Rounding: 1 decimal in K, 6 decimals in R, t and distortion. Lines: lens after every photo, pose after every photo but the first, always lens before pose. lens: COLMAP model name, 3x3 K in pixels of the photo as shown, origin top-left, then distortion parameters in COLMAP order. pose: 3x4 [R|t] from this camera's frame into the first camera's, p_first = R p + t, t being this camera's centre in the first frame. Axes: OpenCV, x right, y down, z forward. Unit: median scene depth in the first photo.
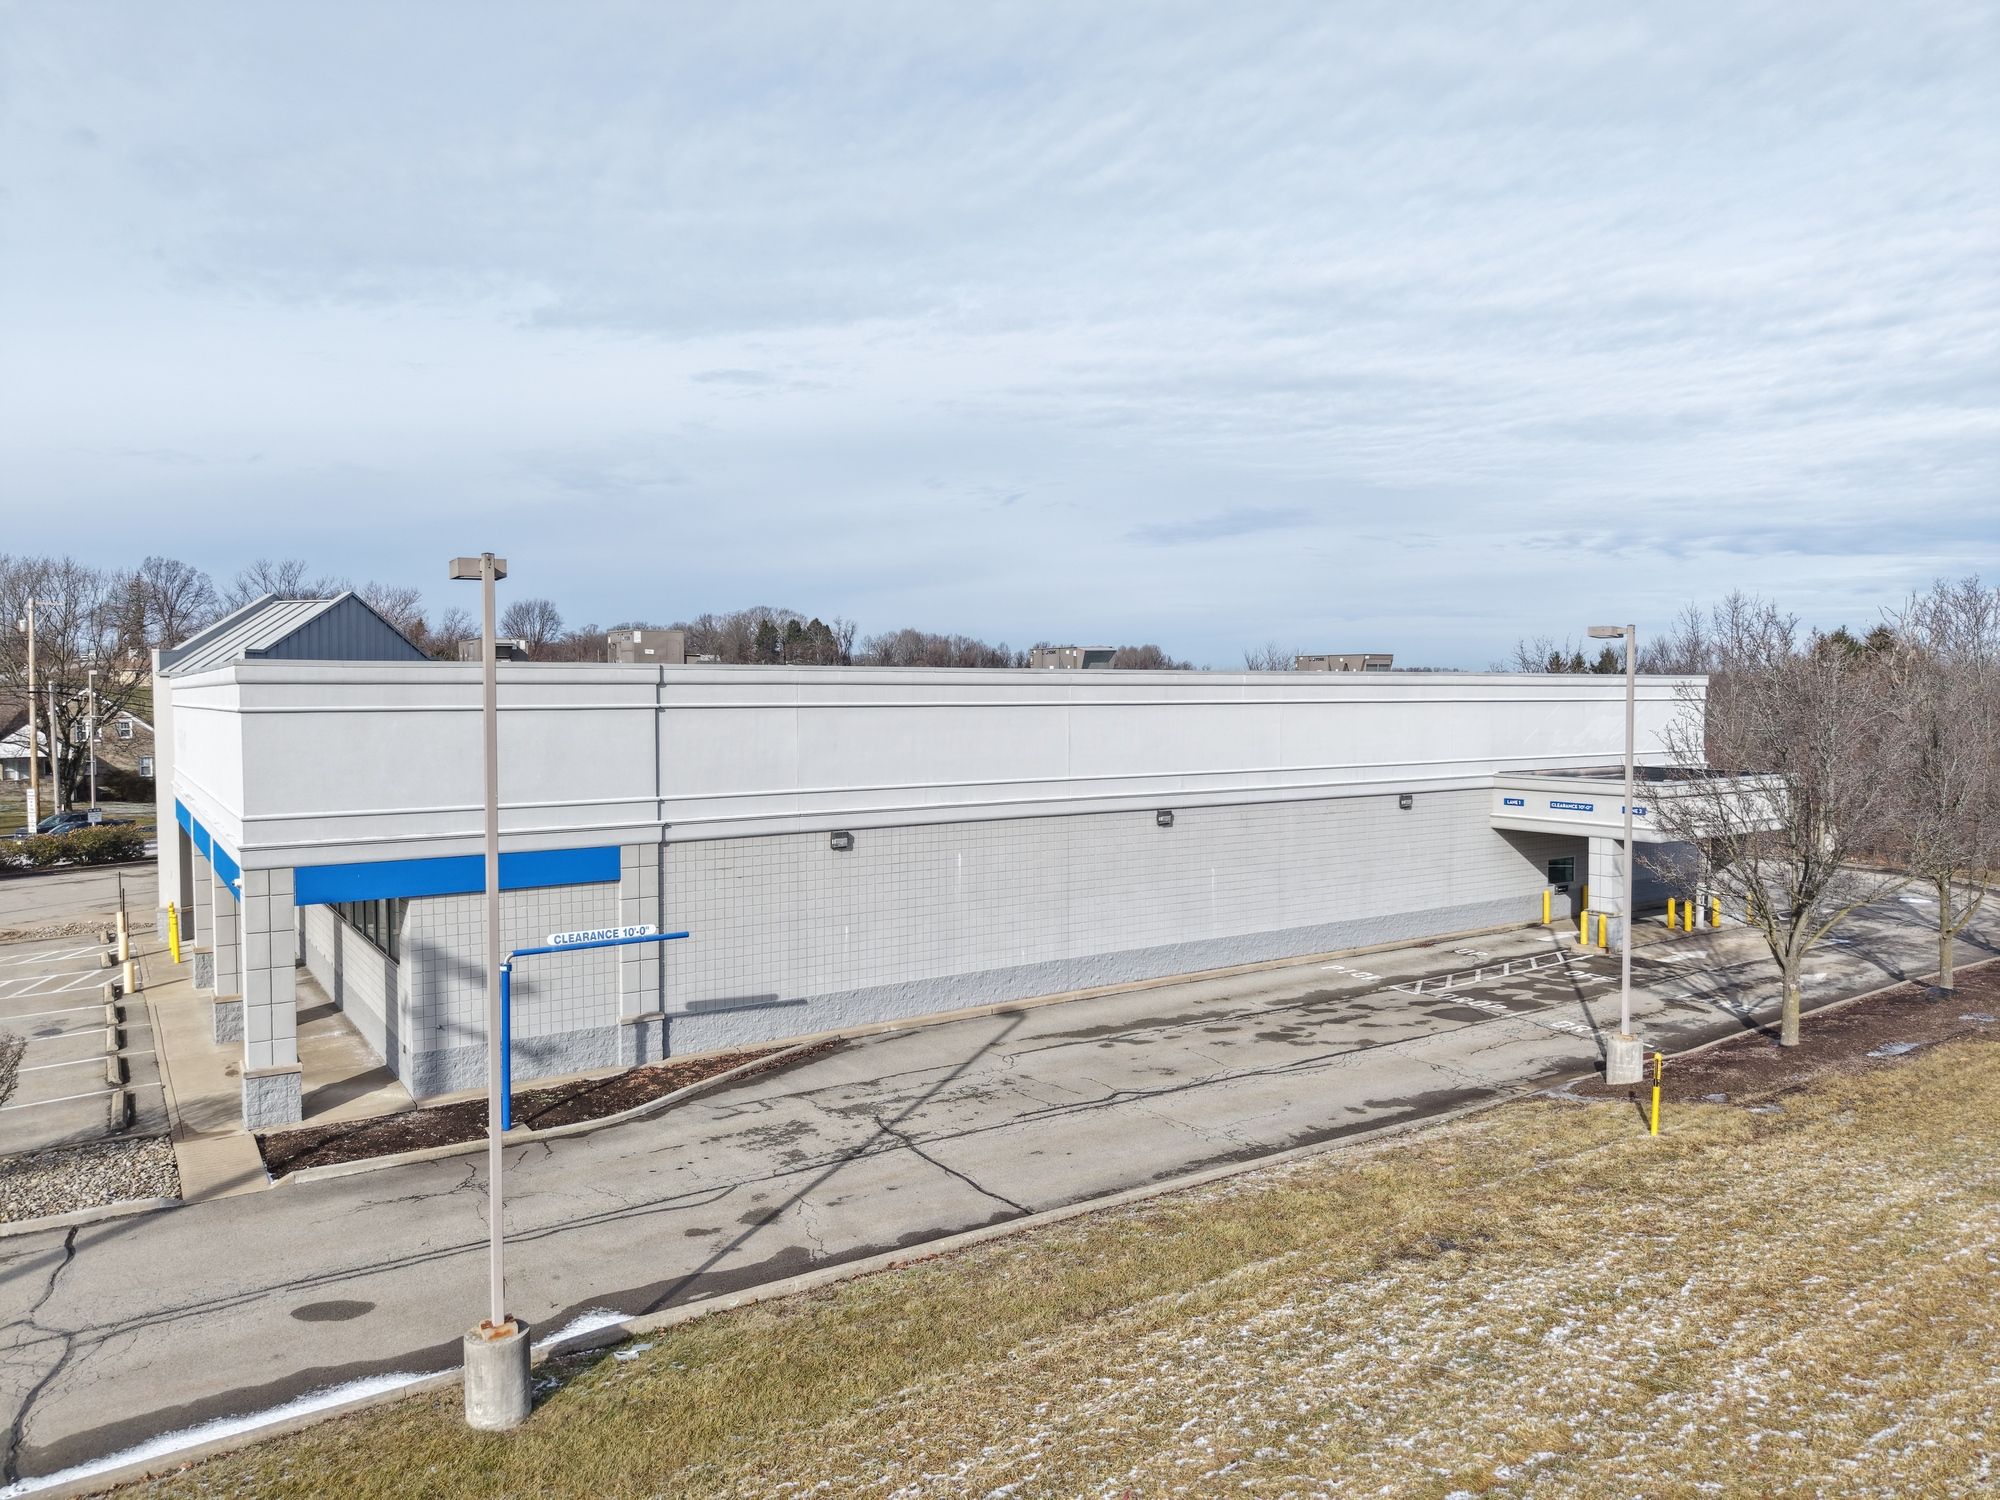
lens RADIAL K [[1340.8, 0, 1005.2], [0, 1340.8, 749.2], [0, 0, 1]] dist [0.010582, -0.011298]
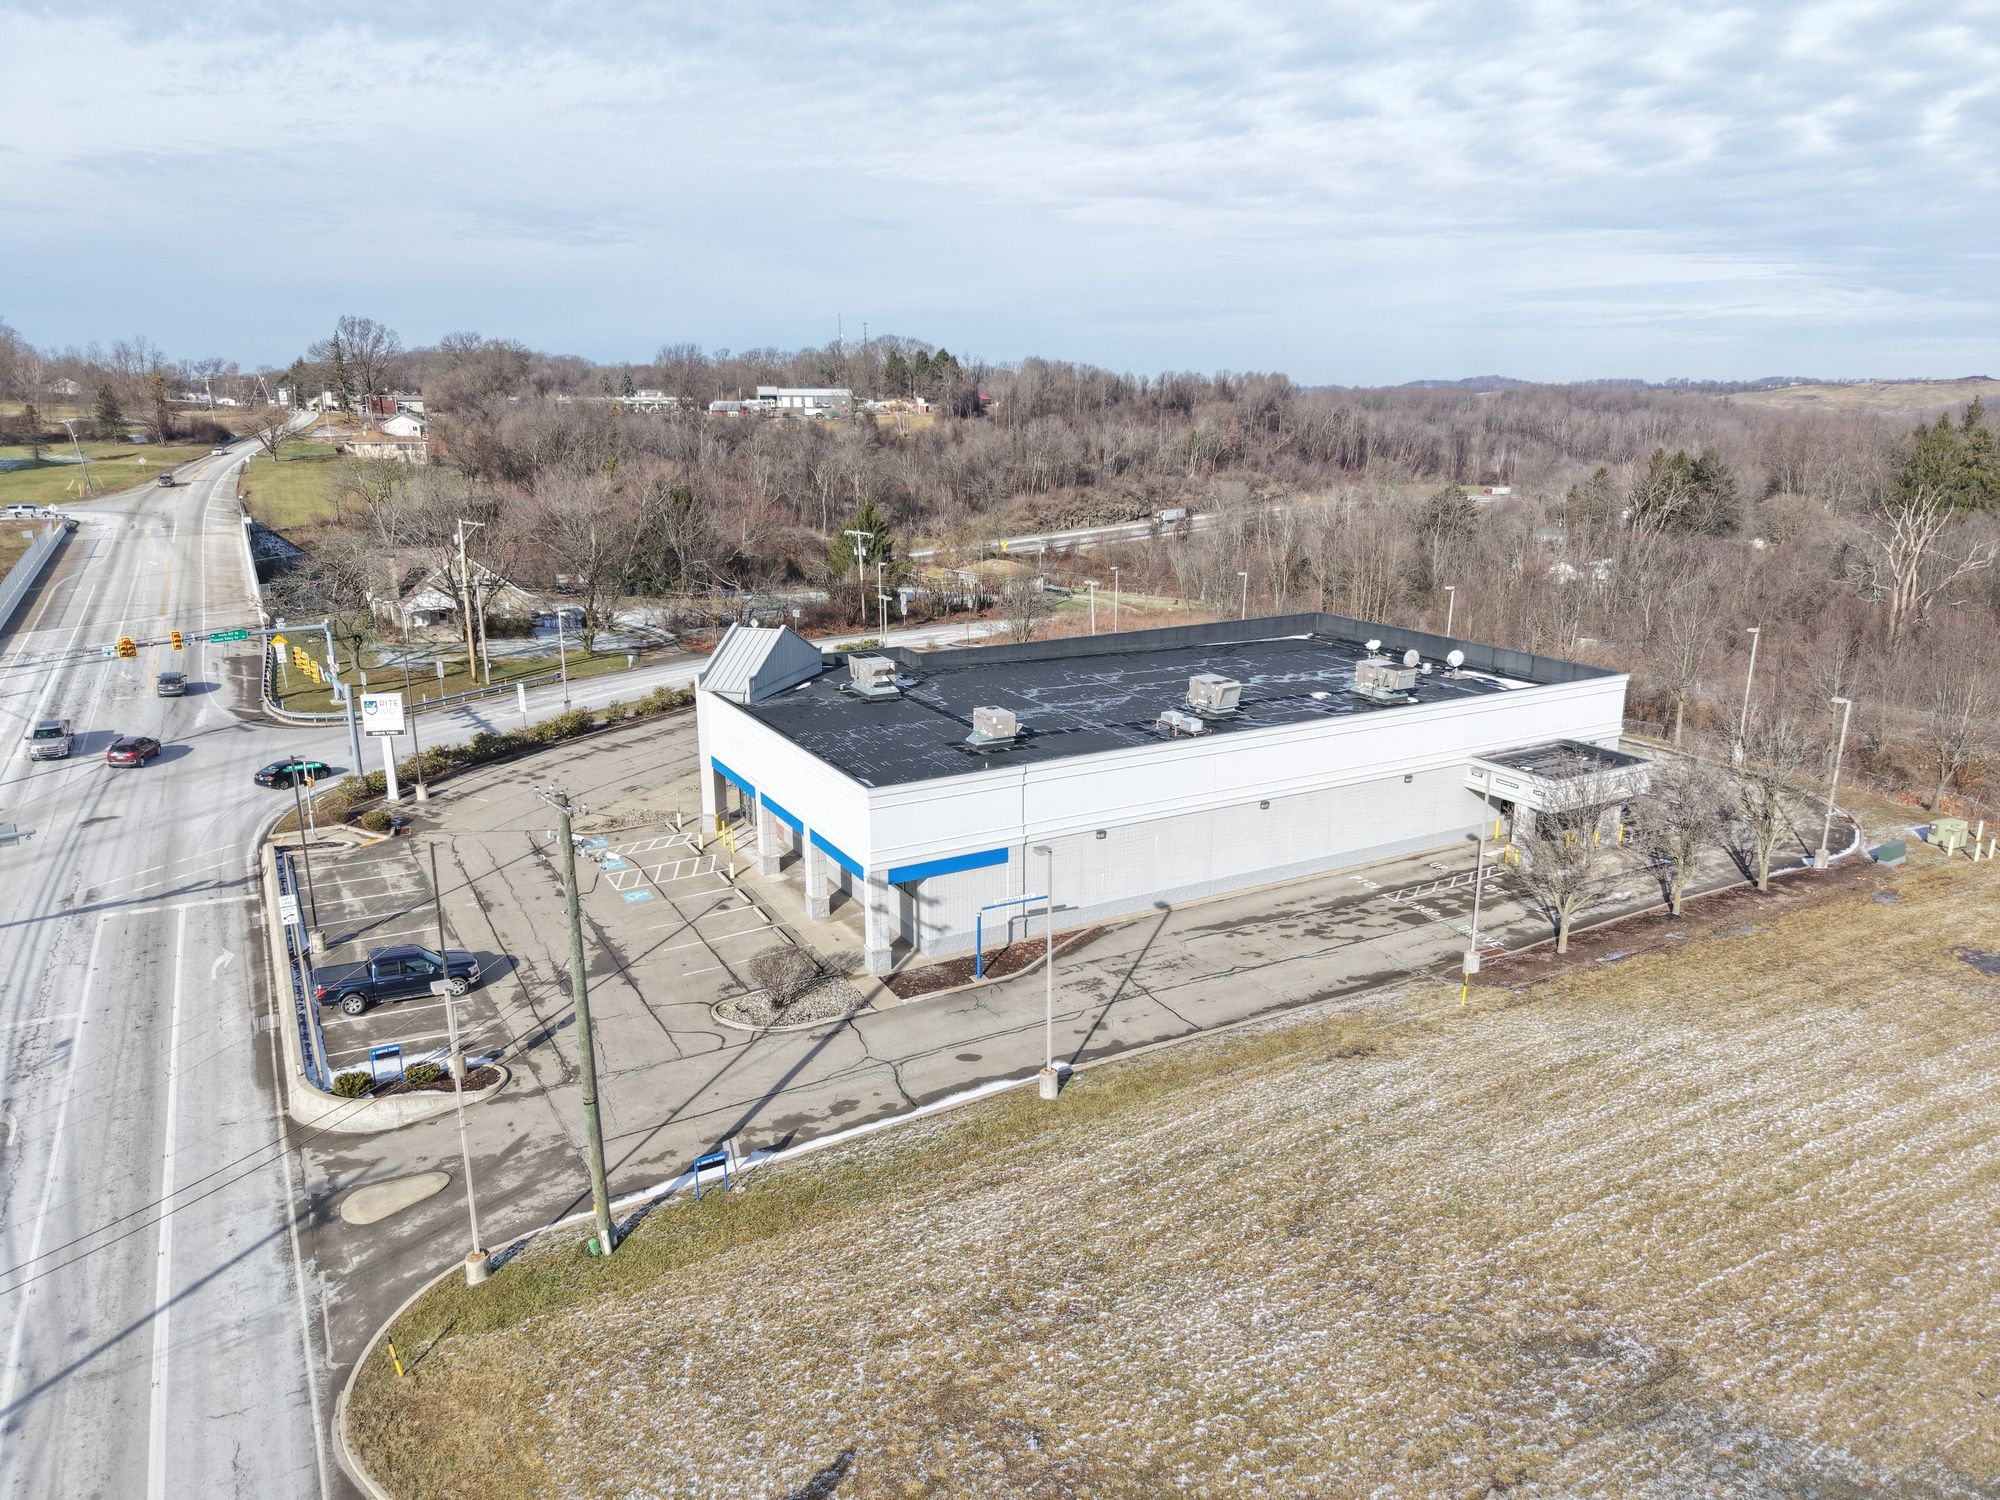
lens RADIAL K [[1340.8, 0, 1005.2], [0, 1340.8, 749.2], [0, 0, 1]] dist [0.010582, -0.011298]
pose [[0.996459, 0.027434, -0.079476, -0.133699], [-0.009424, 0.975757, 0.218655, -0.594431], [0.083548, -0.217131, 0.972560, -1.147257]]
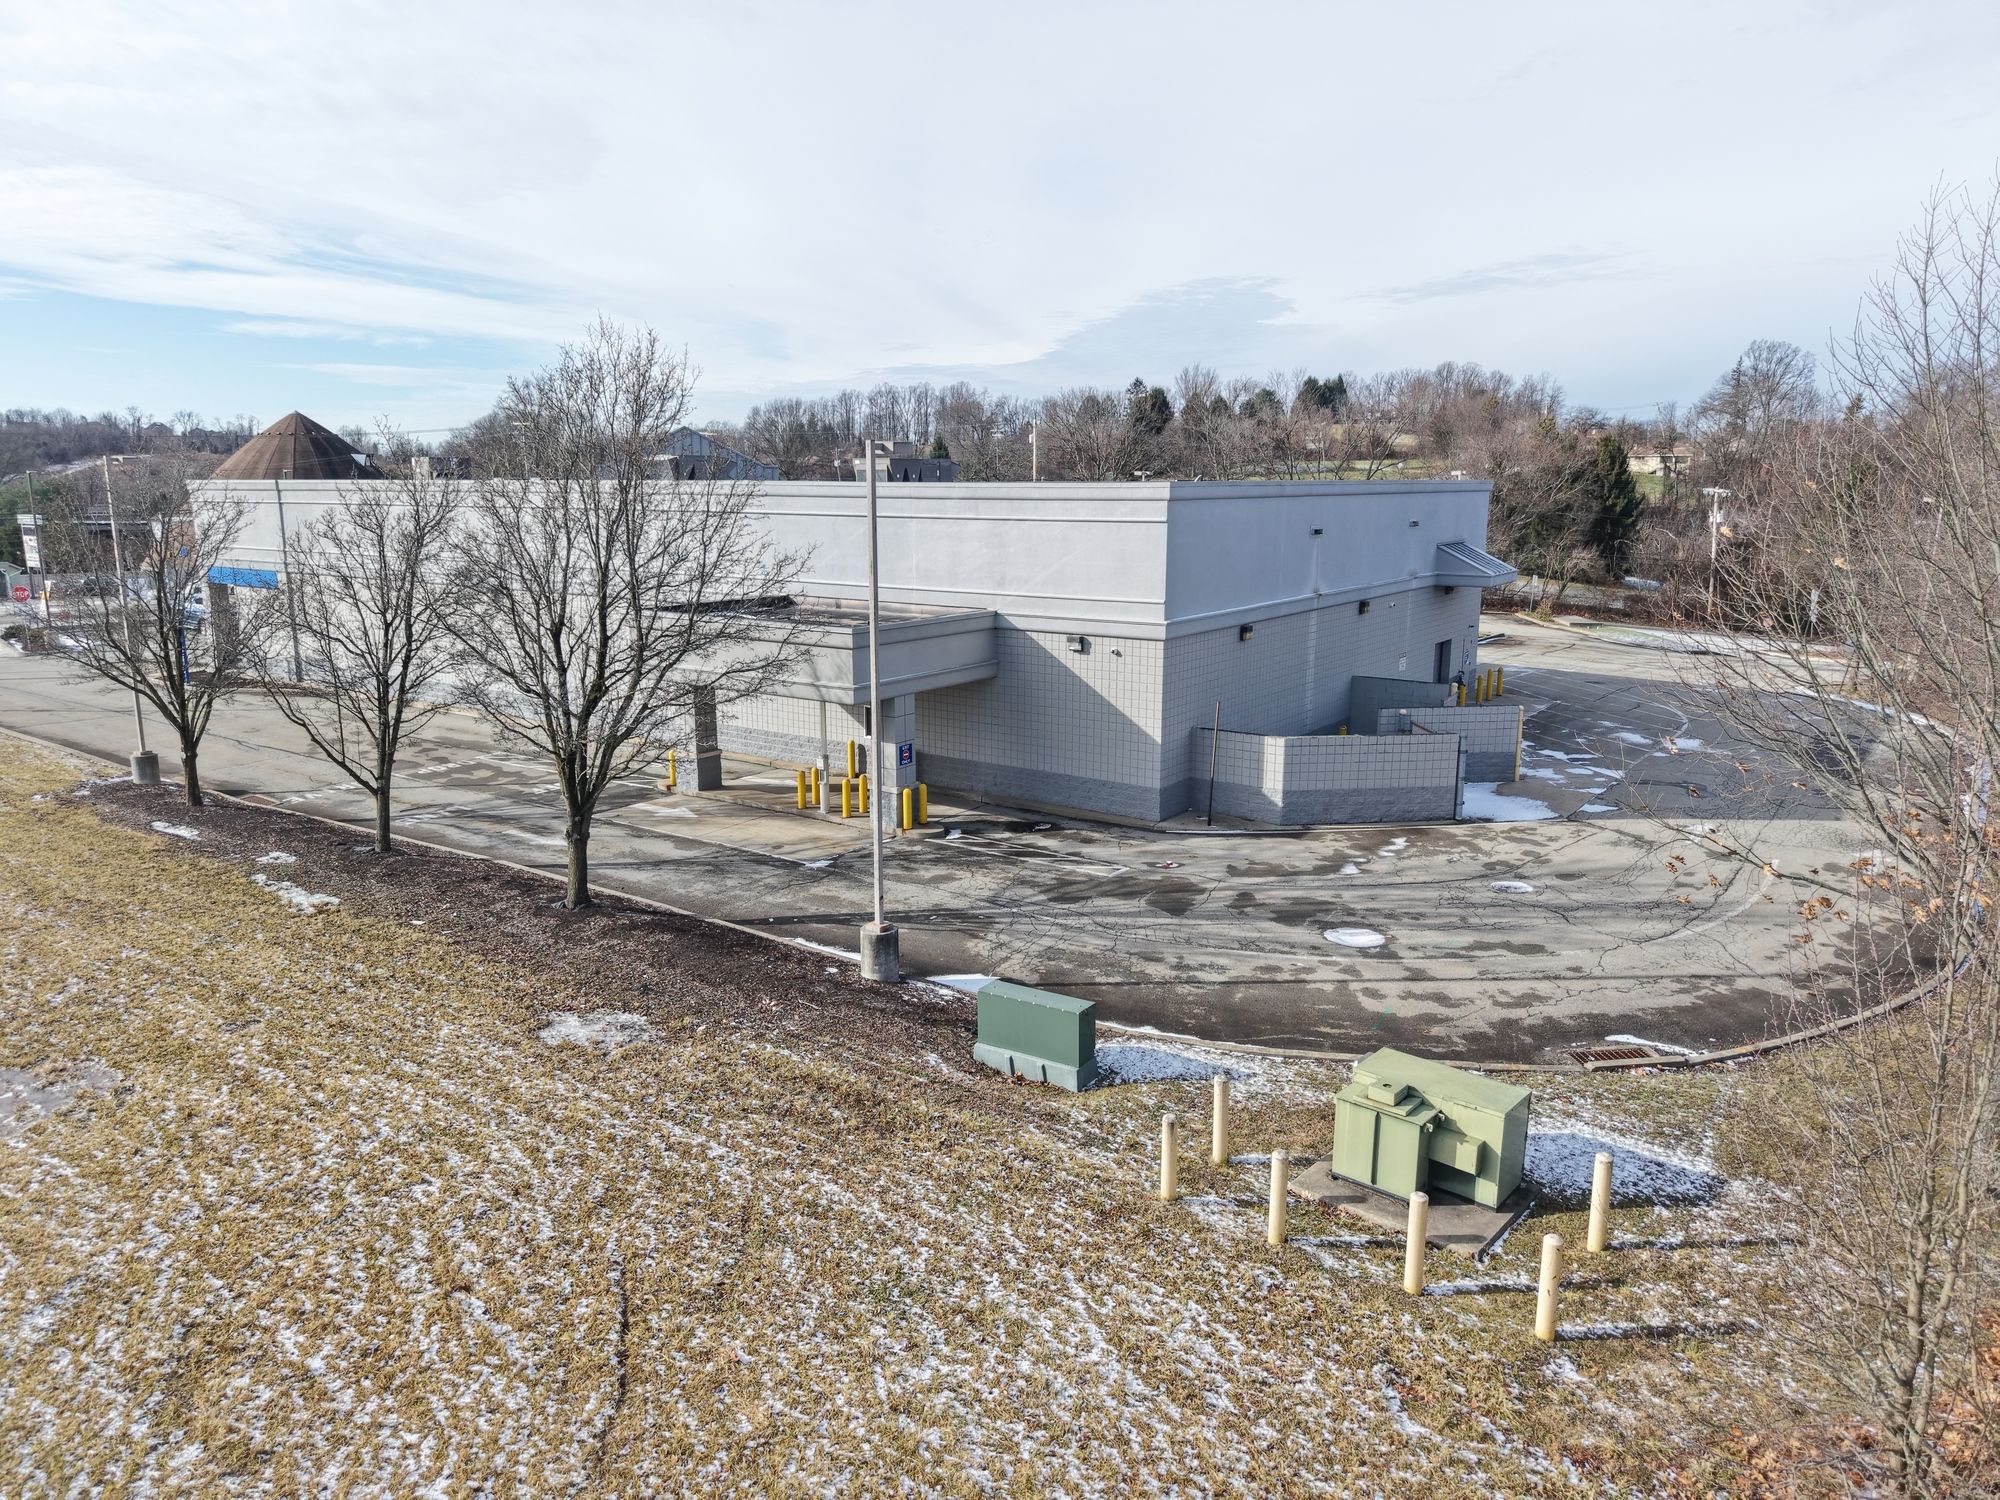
lens RADIAL K [[1340.8, 0, 1005.2], [0, 1340.8, 749.2], [0, 0, 1]] dist [0.010582, -0.011298]
pose [[0.350562, 0.187020, -0.917676, 2.139834], [-0.037777, 0.981885, 0.185674, -0.088909], [0.935777, -0.030423, 0.351276, 1.391019]]
